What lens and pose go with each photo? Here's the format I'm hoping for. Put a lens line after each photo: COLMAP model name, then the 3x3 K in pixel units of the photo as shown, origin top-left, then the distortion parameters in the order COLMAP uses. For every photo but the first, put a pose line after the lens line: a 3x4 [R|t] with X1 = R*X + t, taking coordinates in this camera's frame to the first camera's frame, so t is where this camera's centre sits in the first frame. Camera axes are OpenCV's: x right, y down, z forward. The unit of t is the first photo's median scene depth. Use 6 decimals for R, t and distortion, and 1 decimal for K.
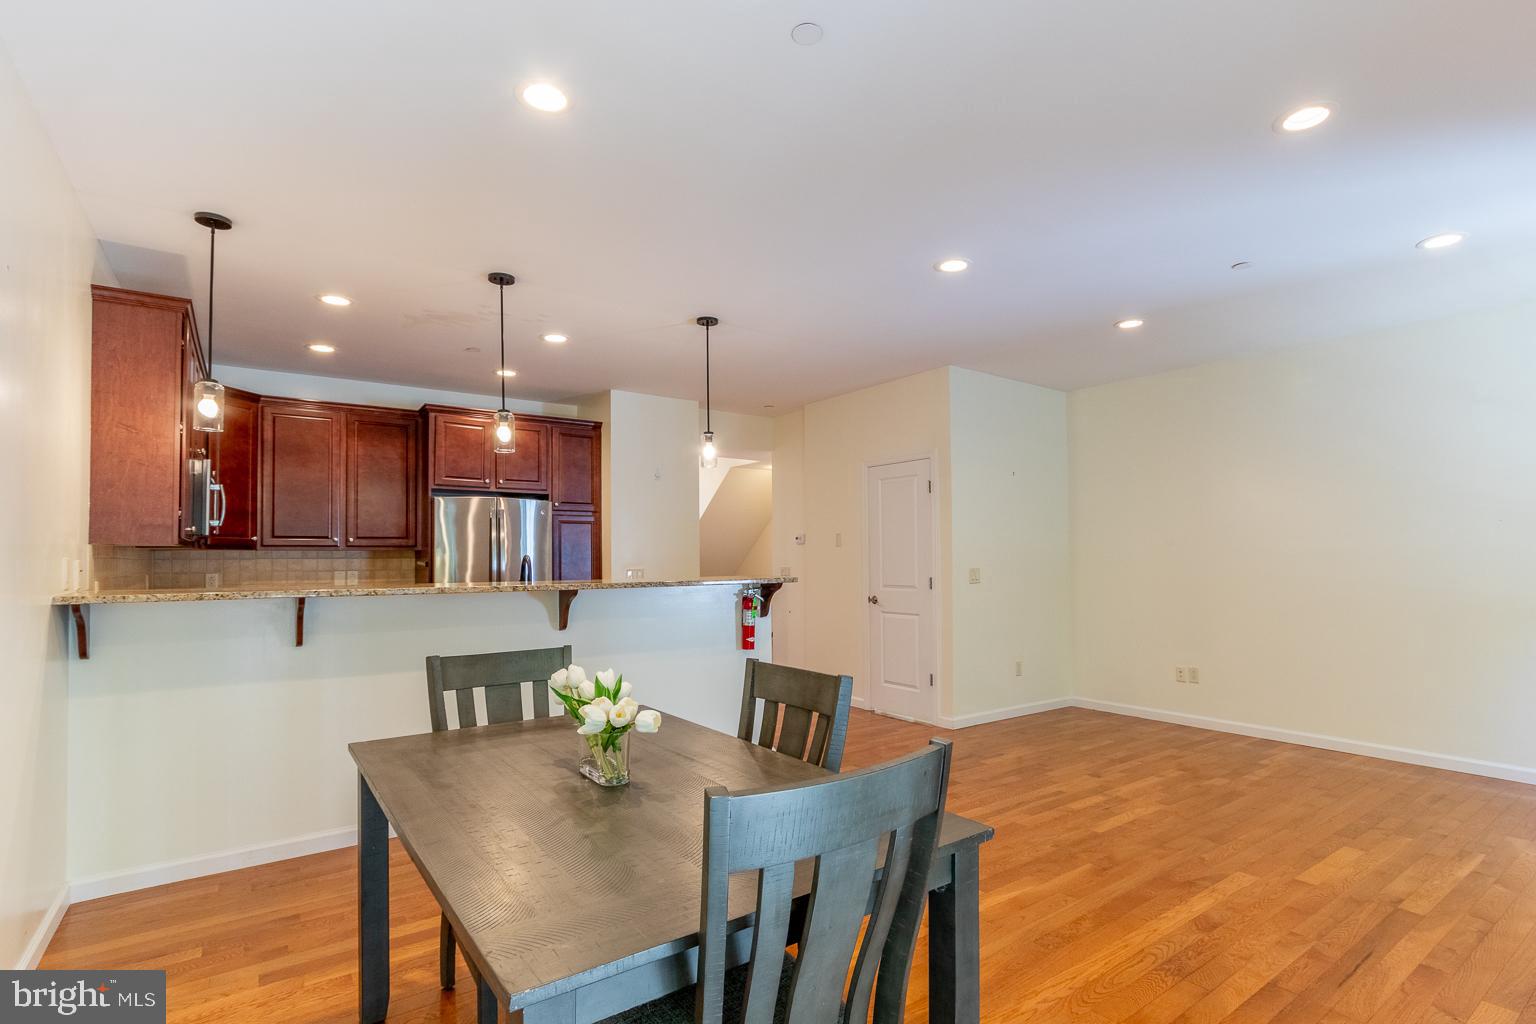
lens RADIAL K [[717.5, 0, 761.2], [0, 717.5, 544.0], [0, 0, 1]] dist [0.002645, 0.000877]
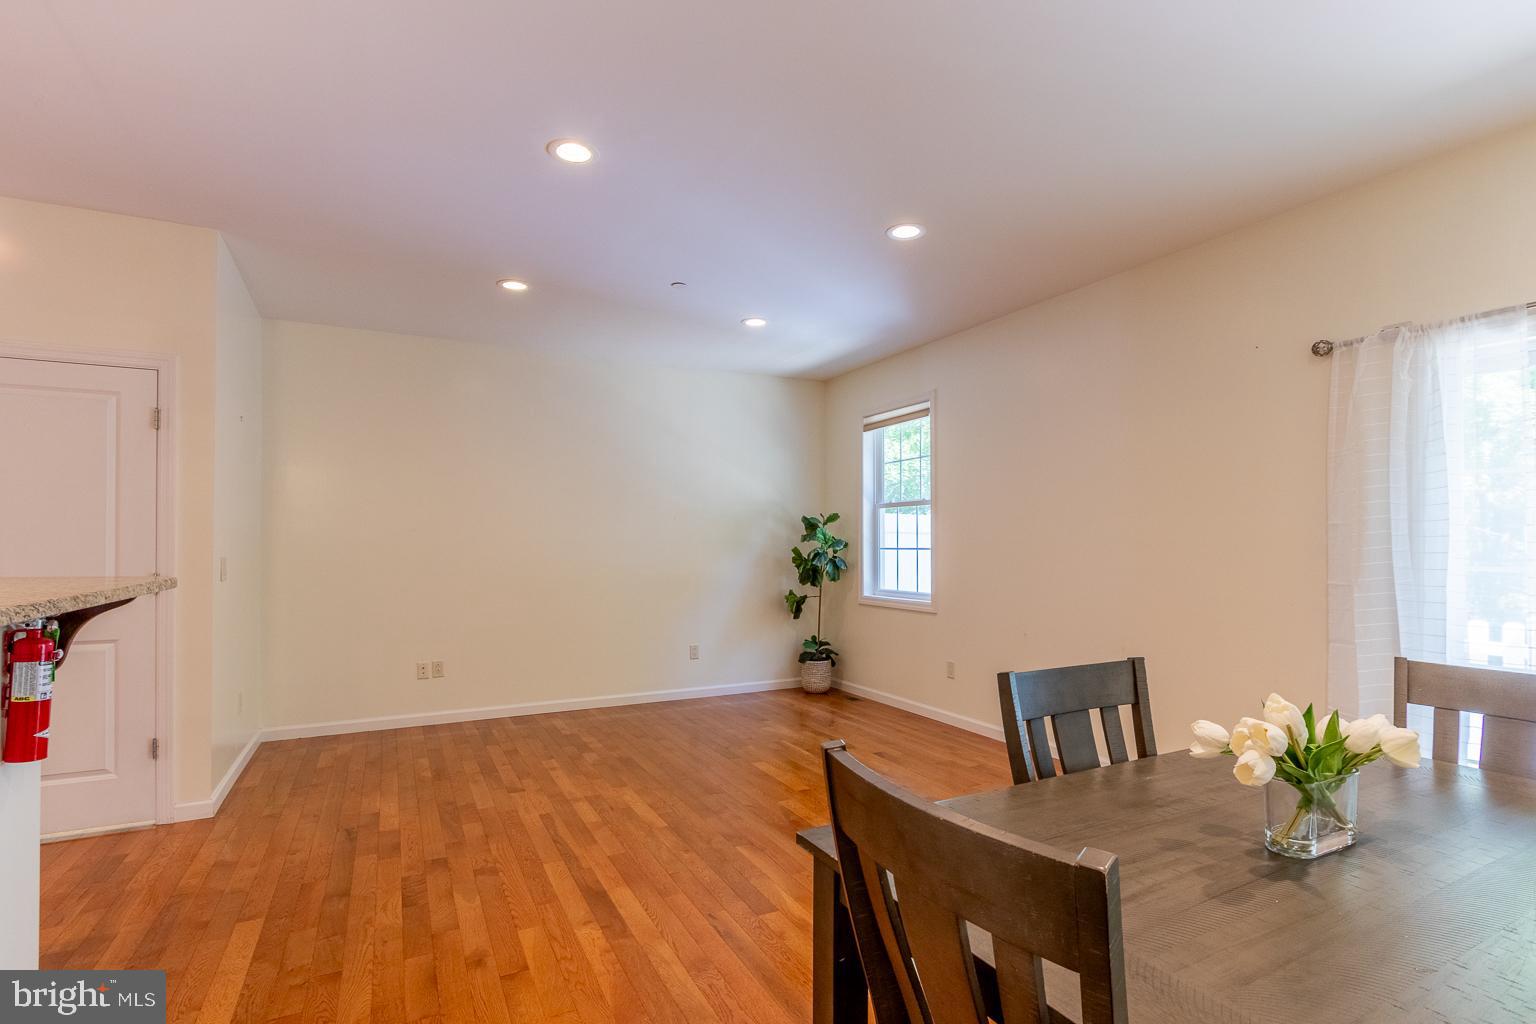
lens RADIAL K [[759.6, 0, 768.3], [0, 759.6, 540.8], [0, 0, 1]] dist [0.002629, 0.000478]
pose [[0.150300, 0.011284, 0.988576, -0.409023], [-0.022406, 0.999717, -0.008005, 0.018402], [-0.988387, -0.020947, 0.150510, 0.563181]]
